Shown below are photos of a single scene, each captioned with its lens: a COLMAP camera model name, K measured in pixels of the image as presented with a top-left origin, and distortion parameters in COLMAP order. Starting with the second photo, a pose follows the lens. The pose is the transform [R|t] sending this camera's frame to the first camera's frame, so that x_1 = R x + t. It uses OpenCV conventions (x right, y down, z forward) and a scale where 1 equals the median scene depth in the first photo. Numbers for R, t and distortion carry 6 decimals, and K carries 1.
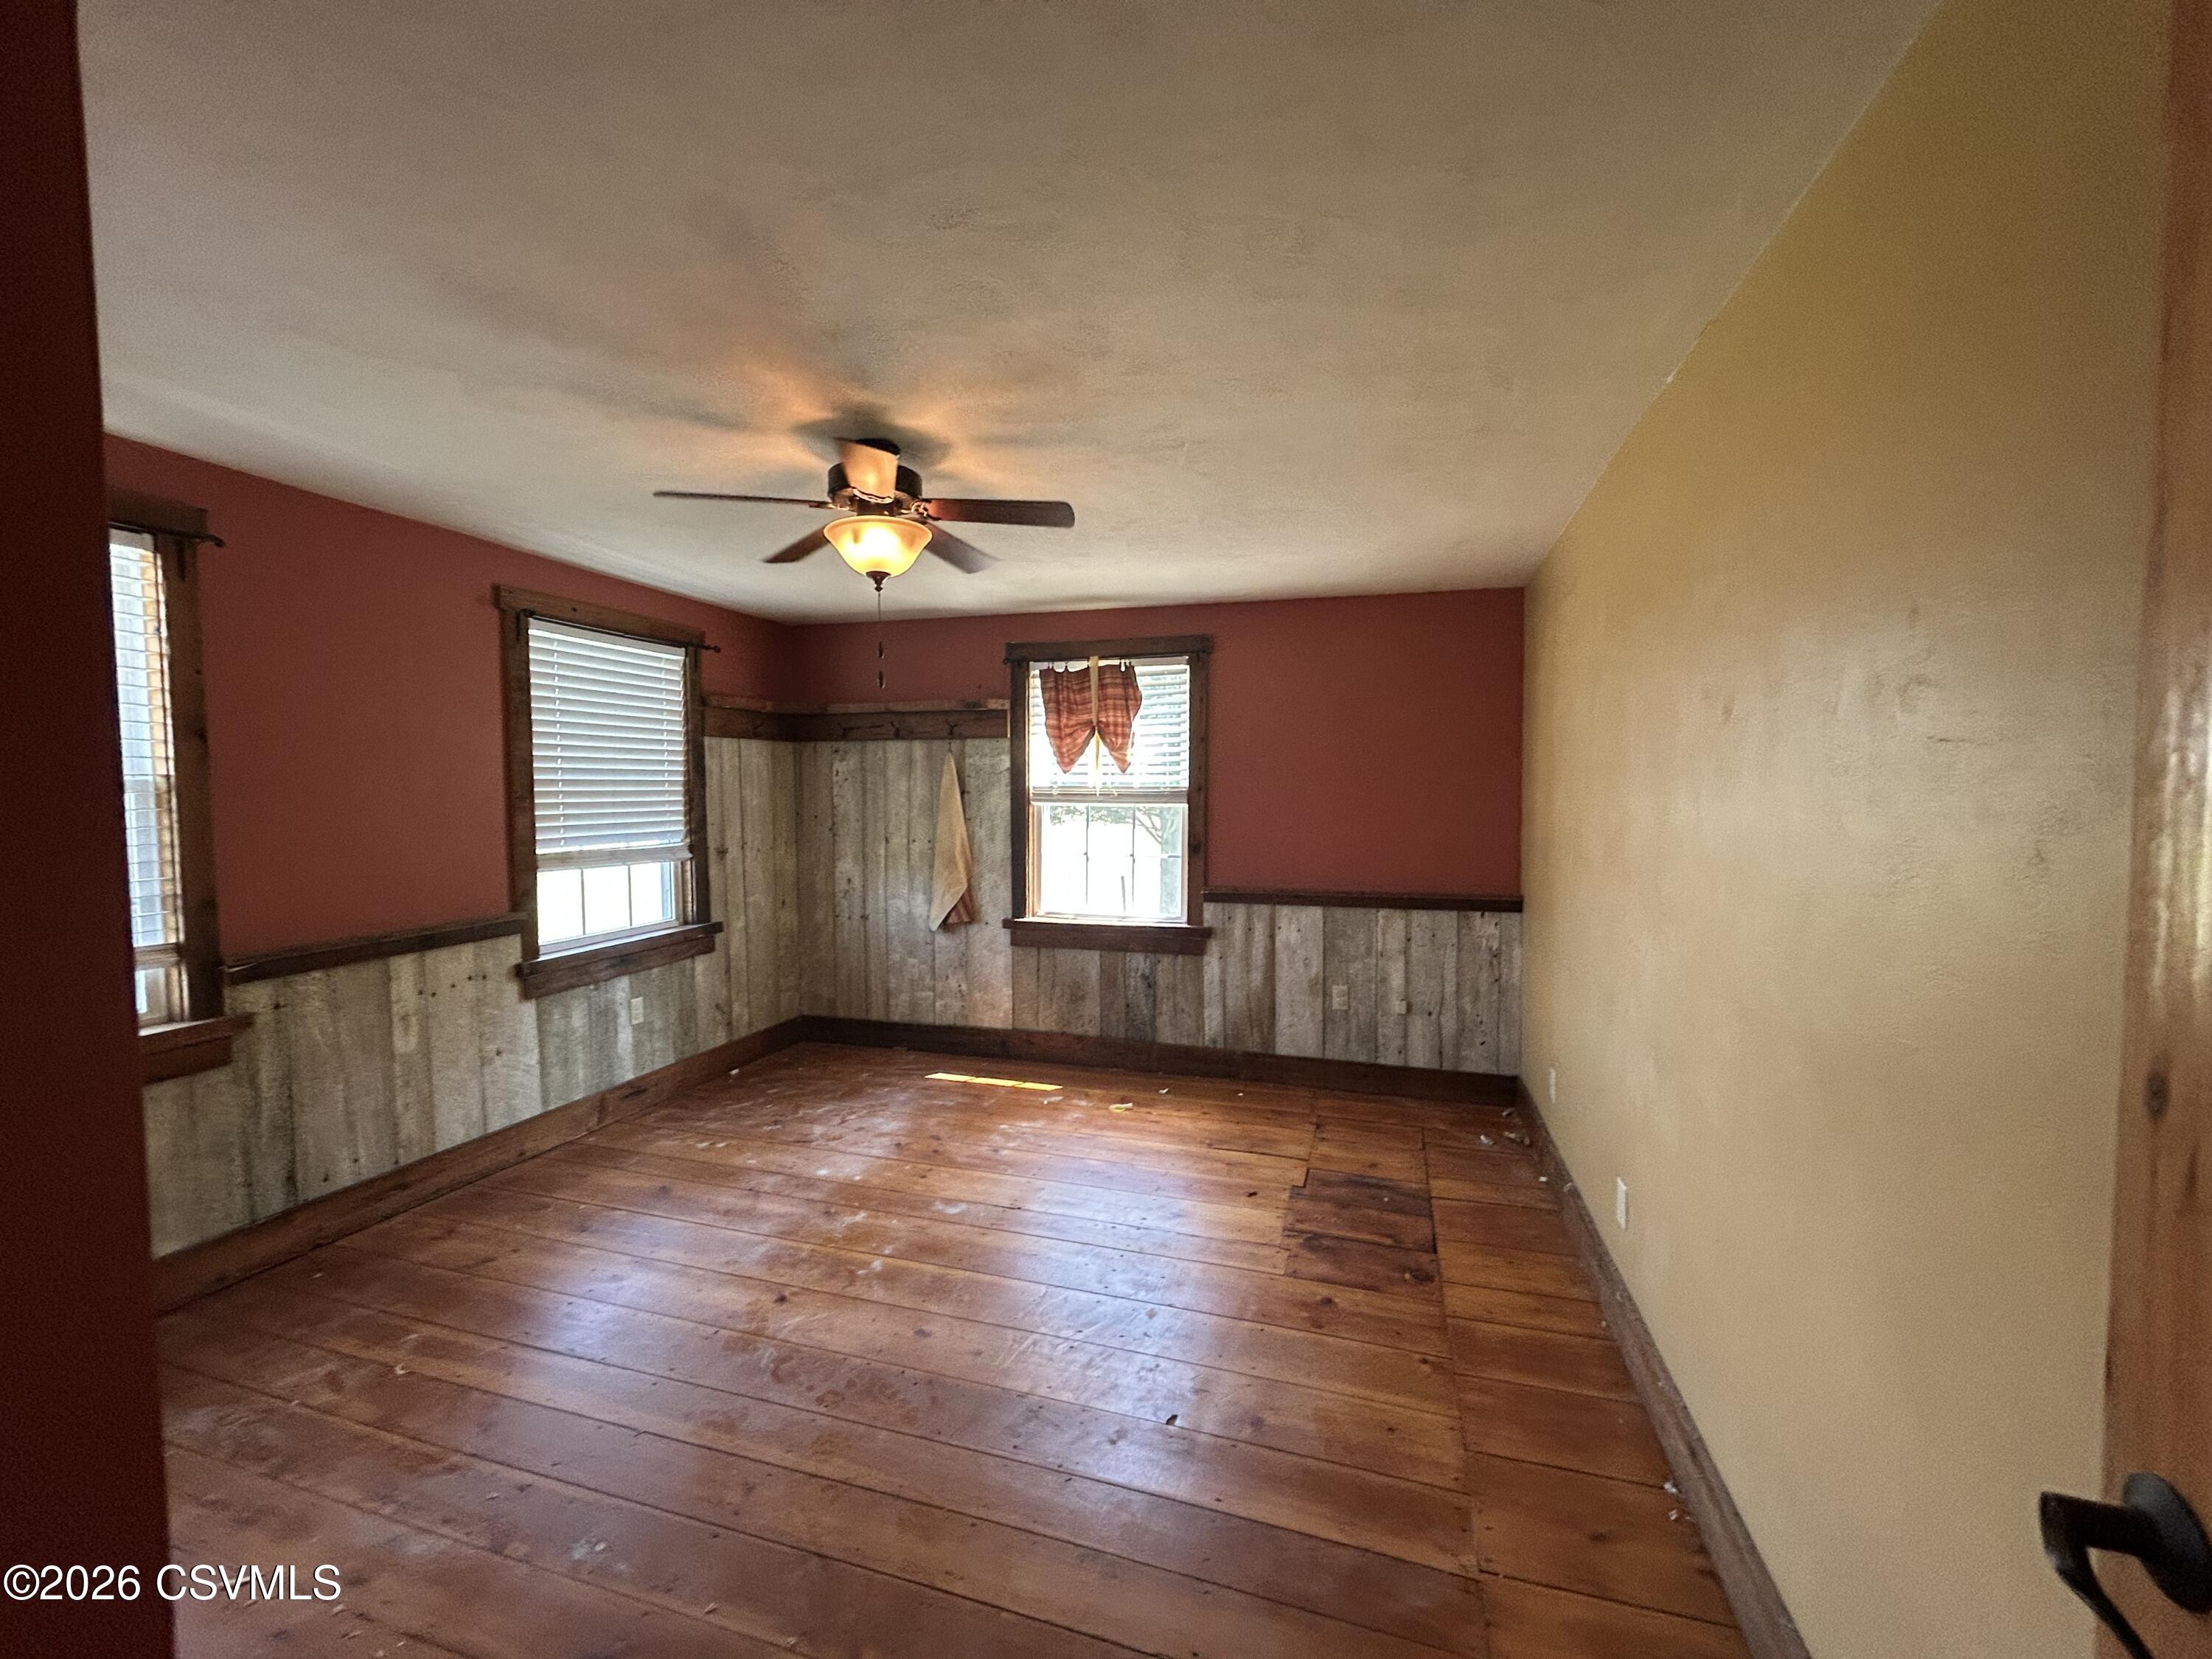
lens RADIAL K [[890.5, 0, 1103.4], [0, 890.5, 828.7], [0, 0, 1]] dist [0.001629, 0.000262]
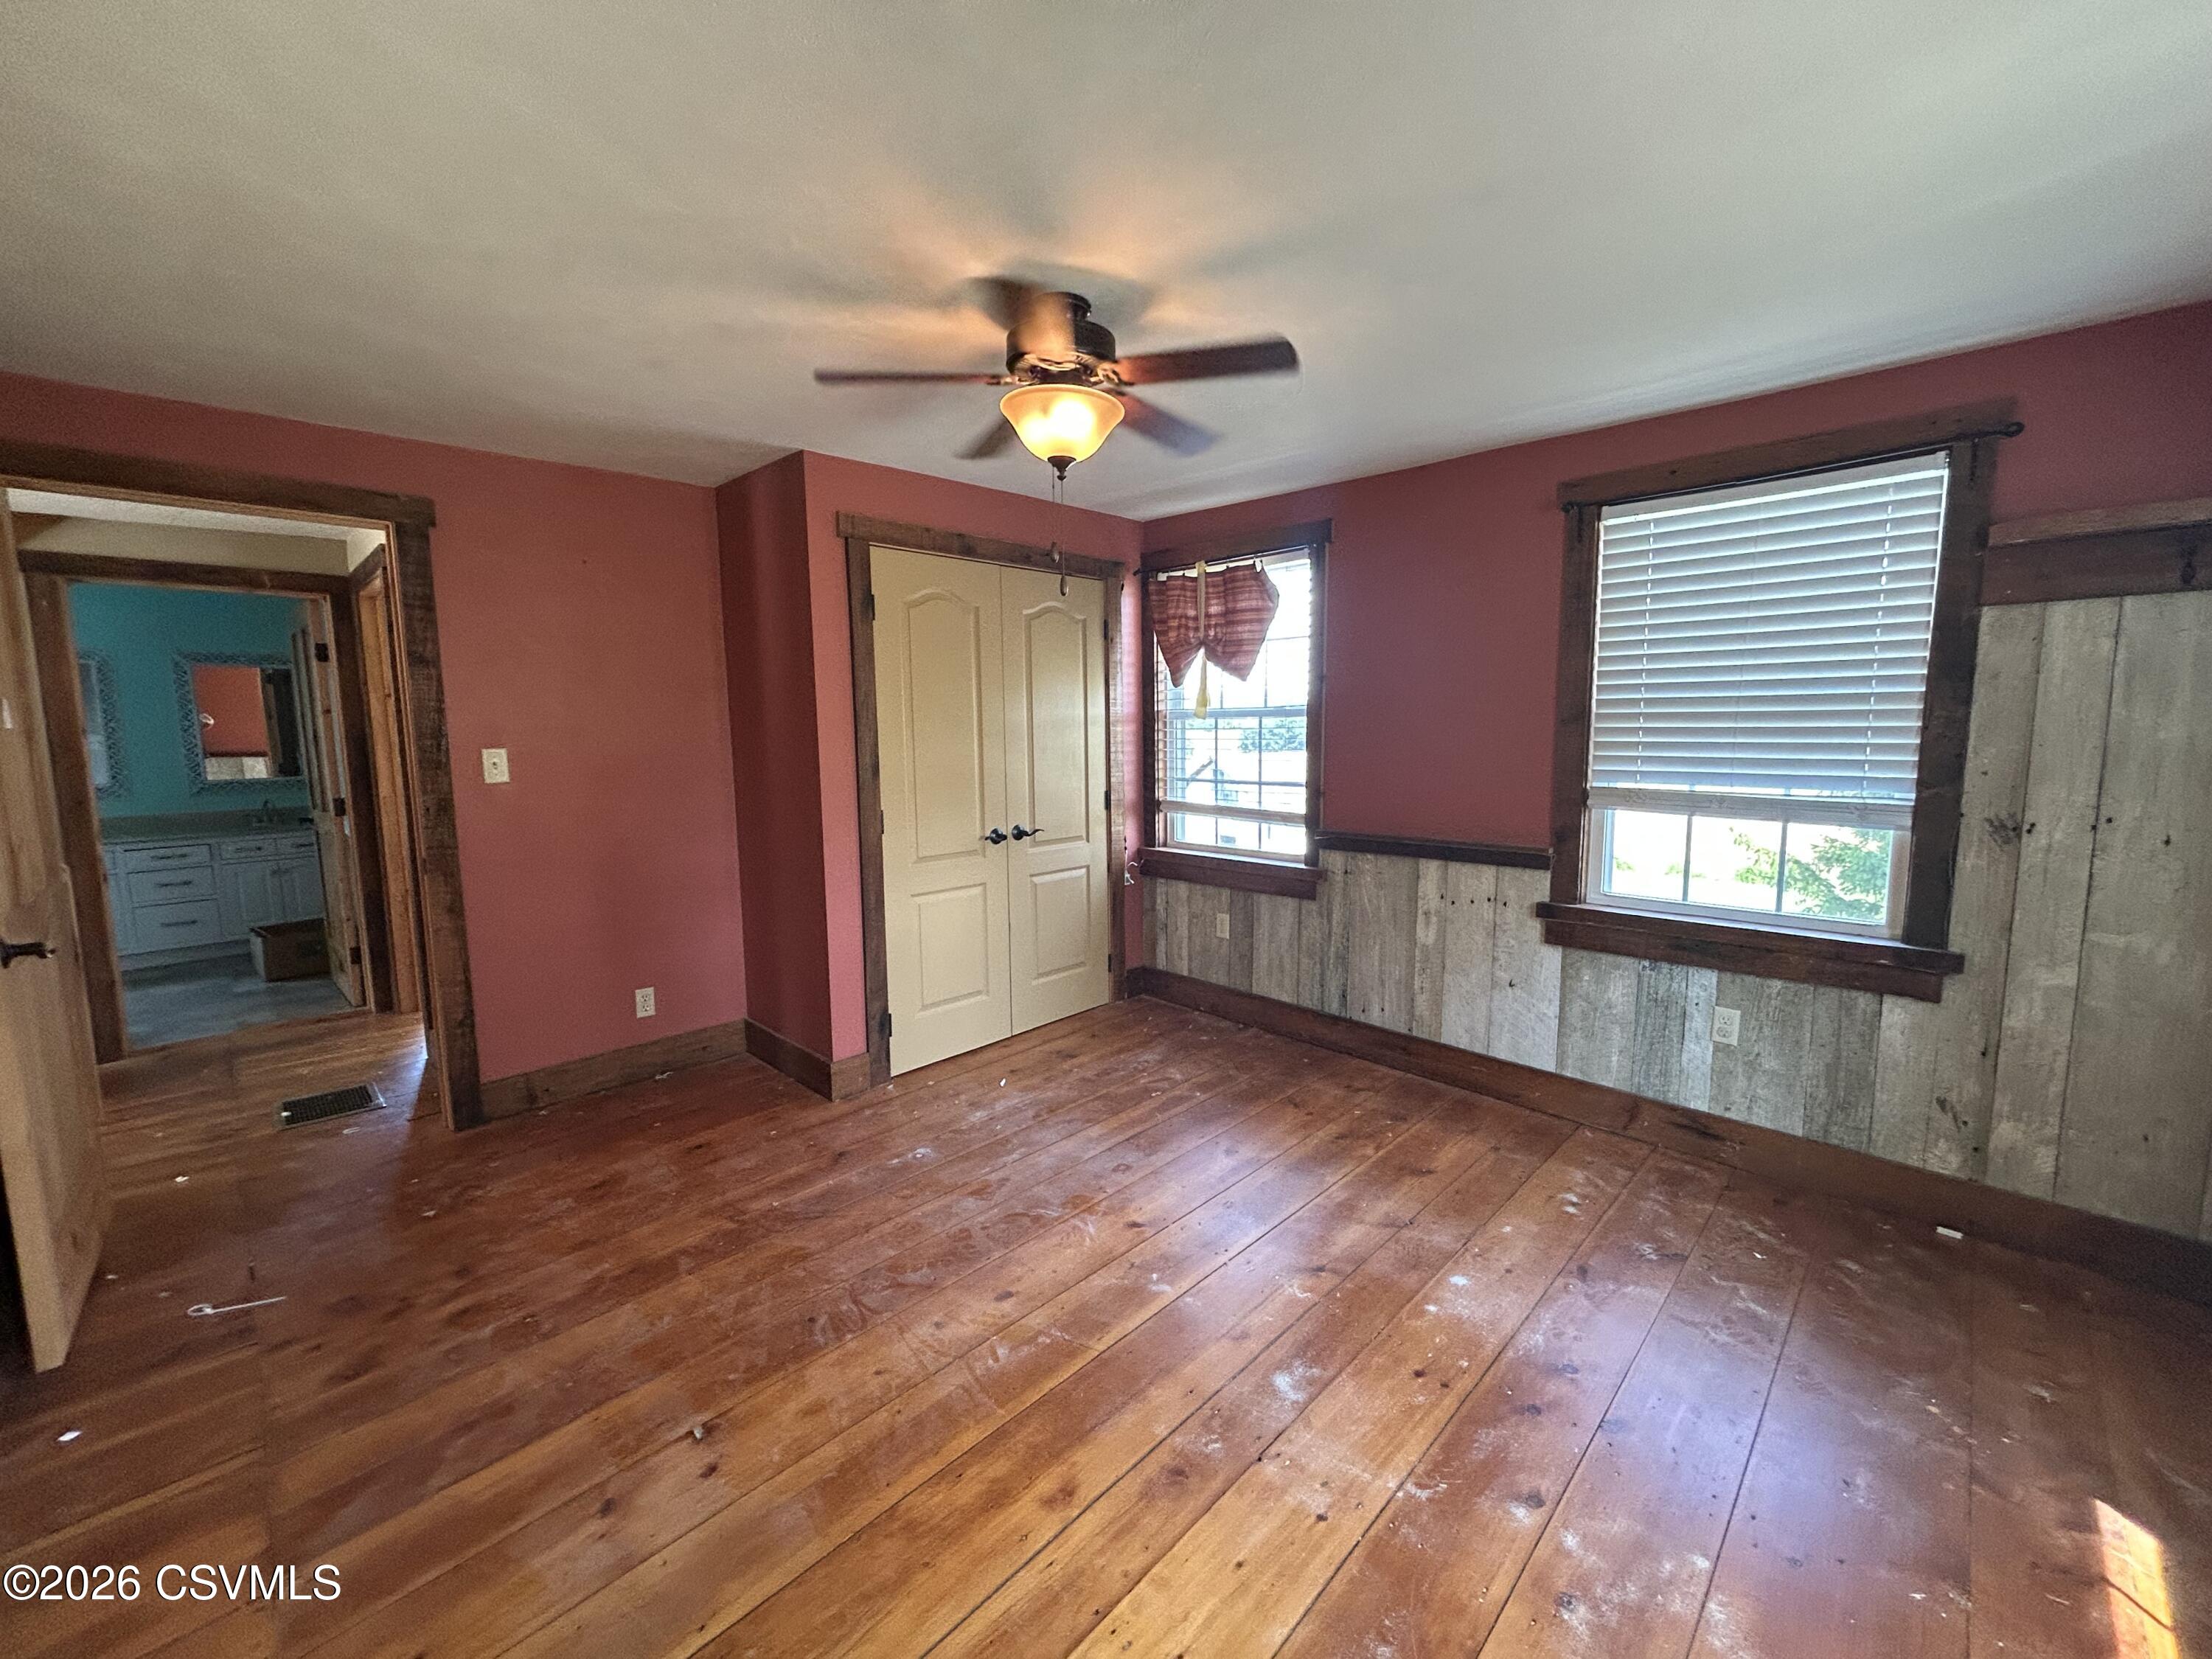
lens RADIAL K [[890.5, 0, 1101.4], [0, 890.5, 831.2], [0, 0, 1]] dist [0.001629, 0.000262]
pose [[-0.459469, 0.117475, -0.880391, 0.349163], [-0.030249, 0.988570, 0.147697, -0.042436], [0.887679, 0.094493, -0.450663, 0.979761]]
